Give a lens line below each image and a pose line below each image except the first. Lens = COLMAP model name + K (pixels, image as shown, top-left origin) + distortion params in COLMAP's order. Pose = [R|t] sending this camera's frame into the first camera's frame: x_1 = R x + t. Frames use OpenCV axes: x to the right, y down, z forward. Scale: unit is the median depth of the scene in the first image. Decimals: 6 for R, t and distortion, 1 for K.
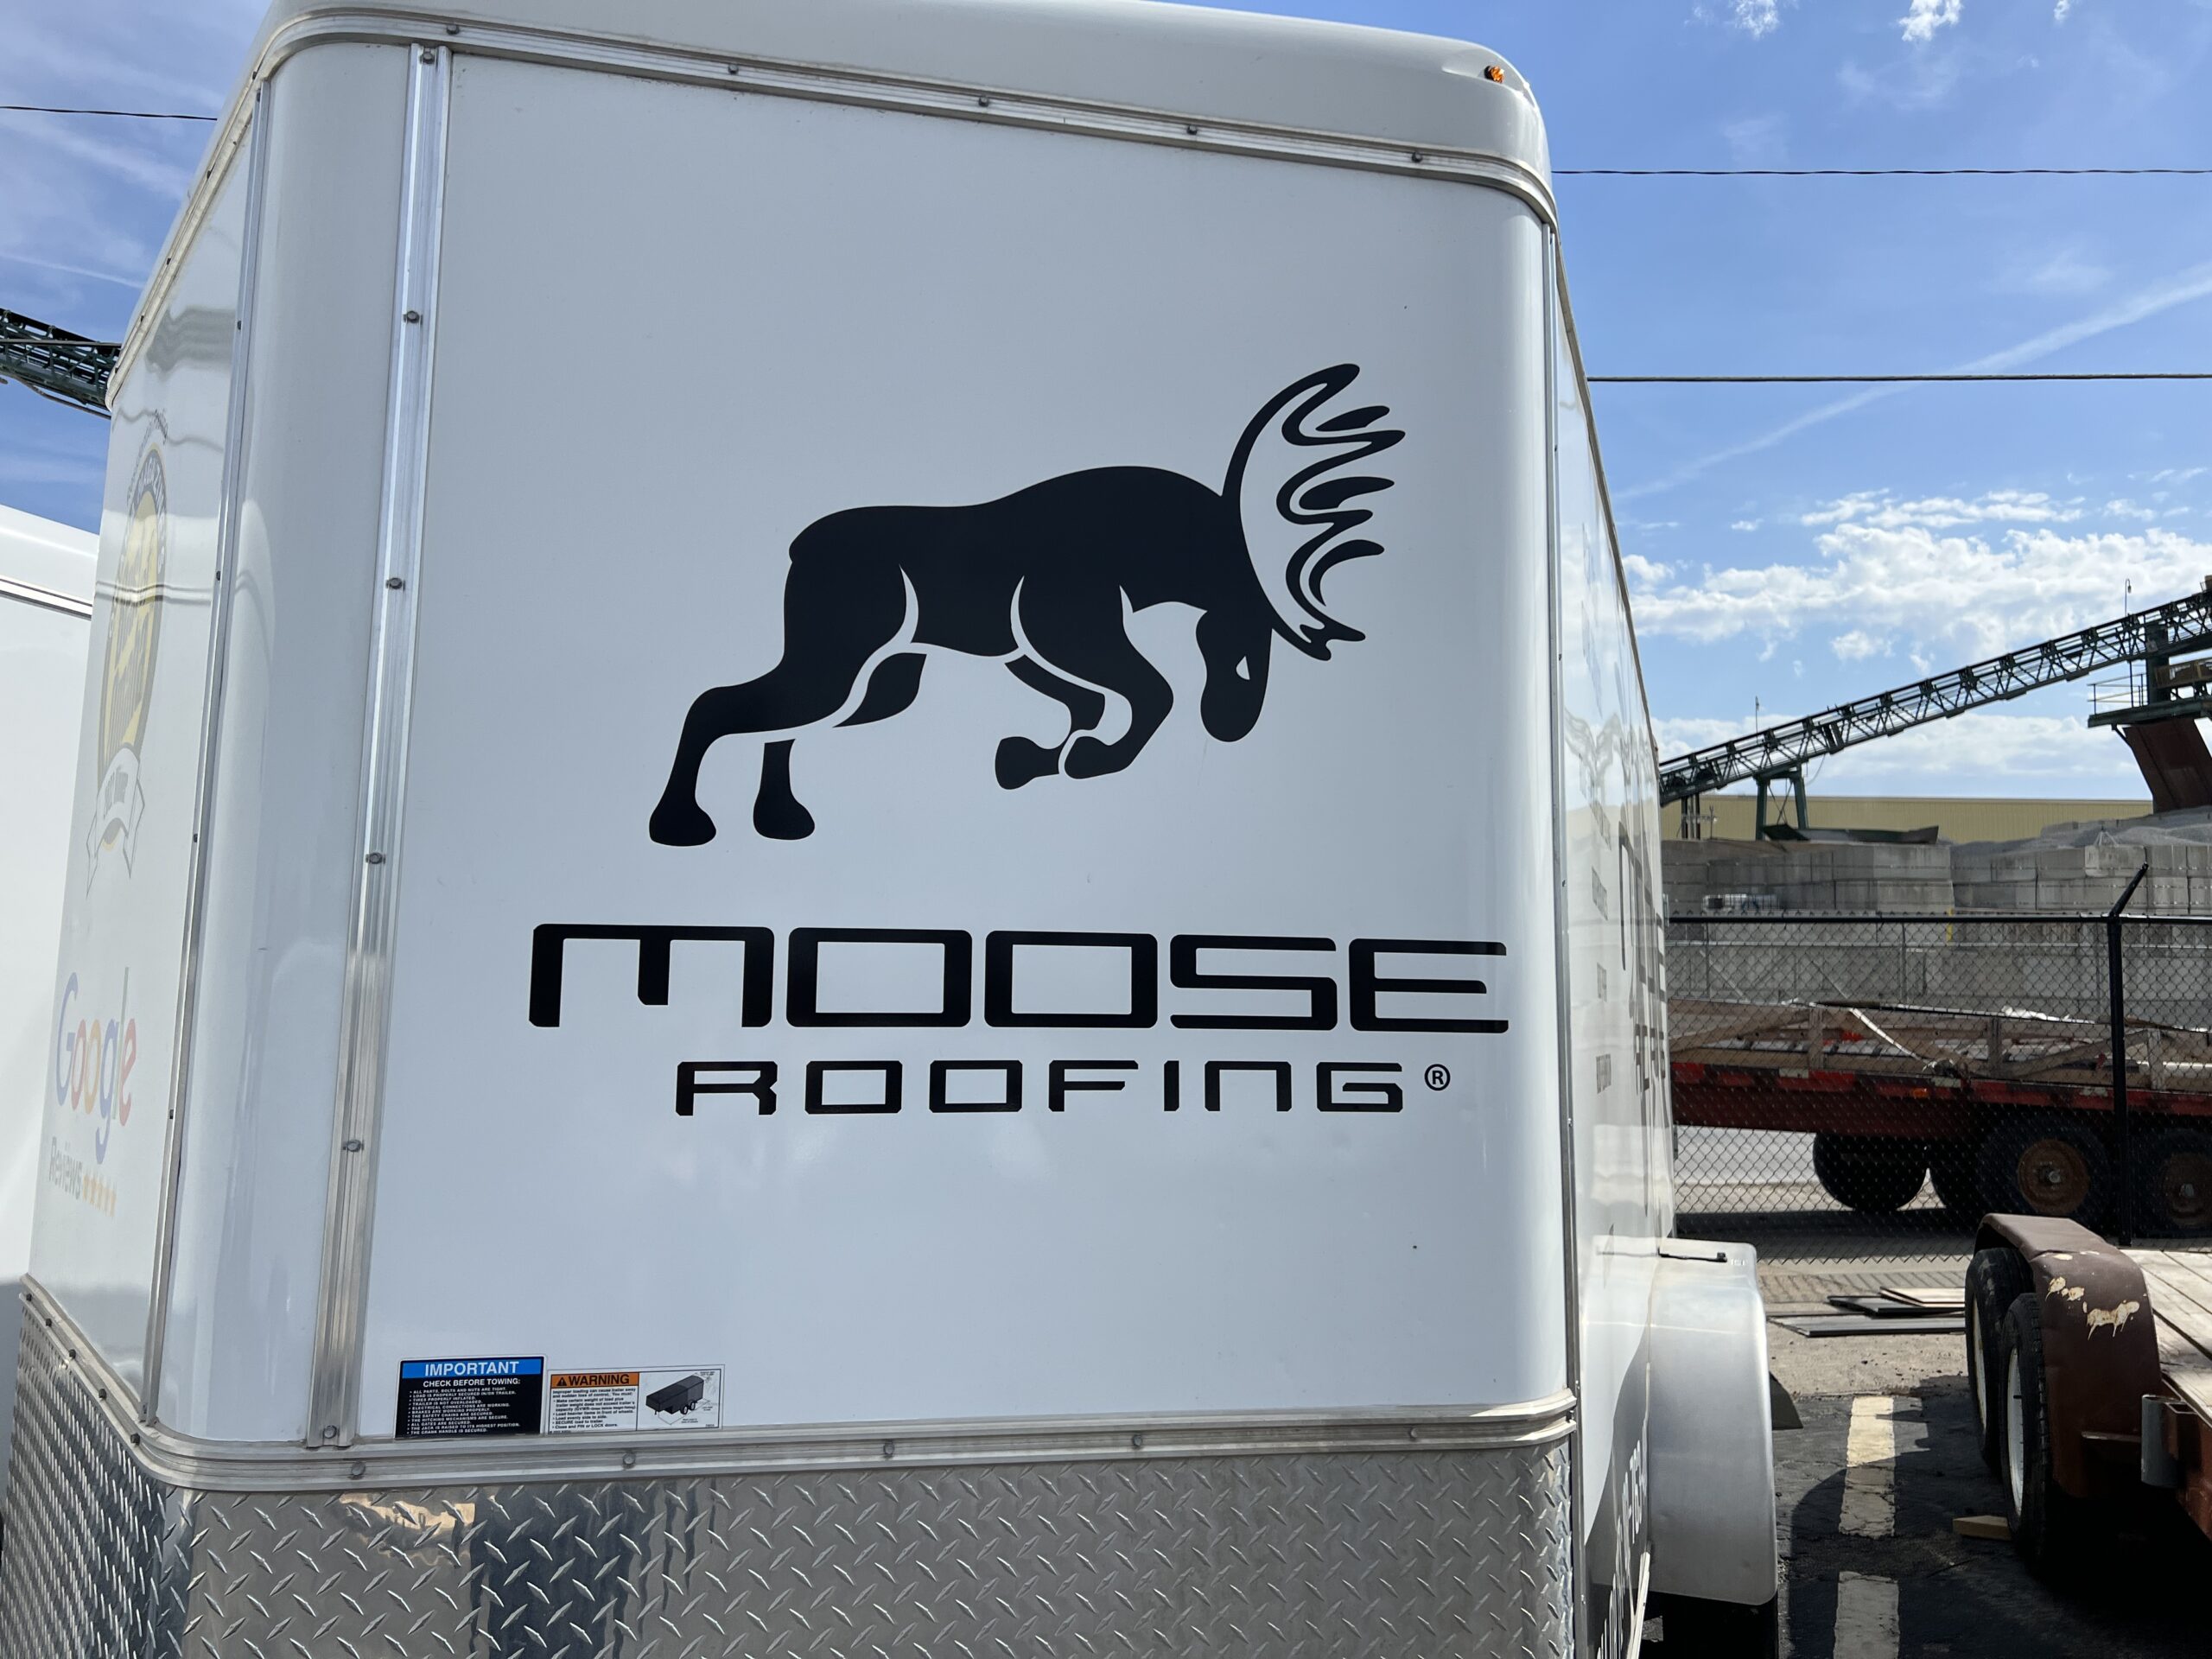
lens RADIAL K [[1684.5, 0, 1107.6], [0, 1684.5, 823.5], [0, 0, 1]] dist [0.024356, -0.004082]
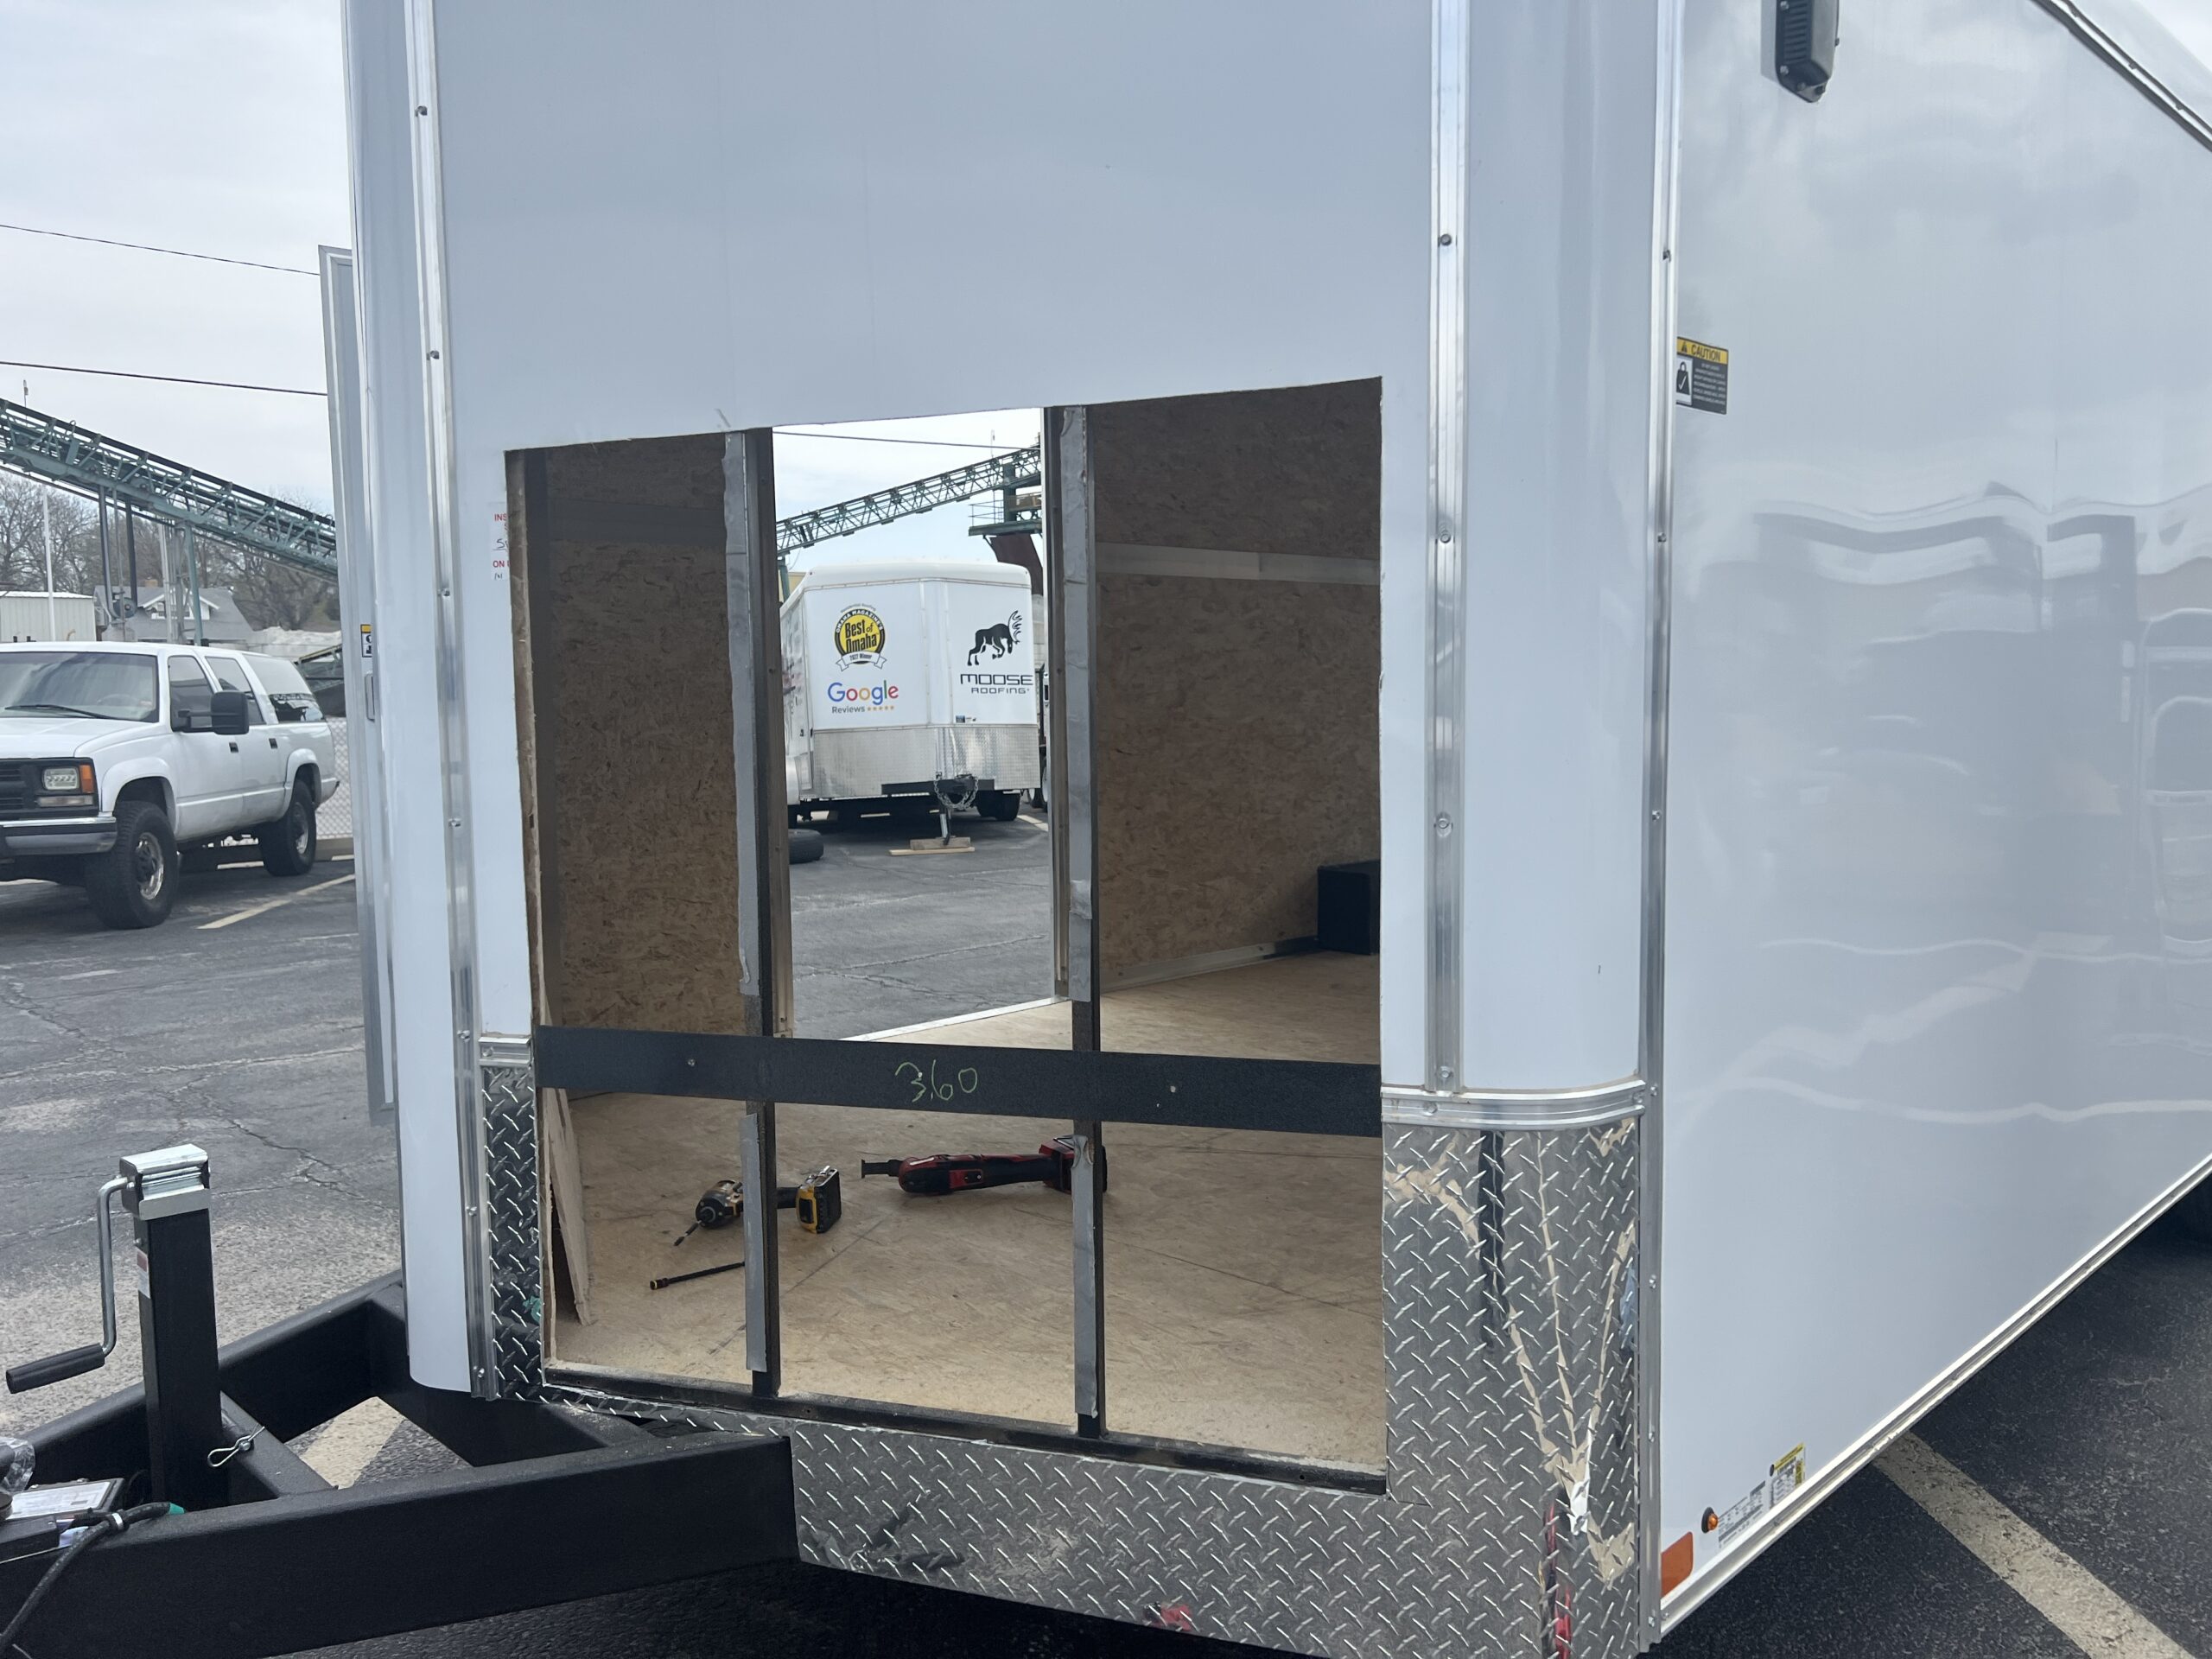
lens RADIAL K [[1684.5, 0, 1104.8], [0, 1684.5, 825.6], [0, 0, 1]] dist [0.024356, -0.004082]
pose [[0.810941, -0.061491, 0.581888, -0.172767], [-0.024264, 0.990073, 0.138441, -0.014256], [-0.584625, -0.126386, 0.801399, -0.238724]]
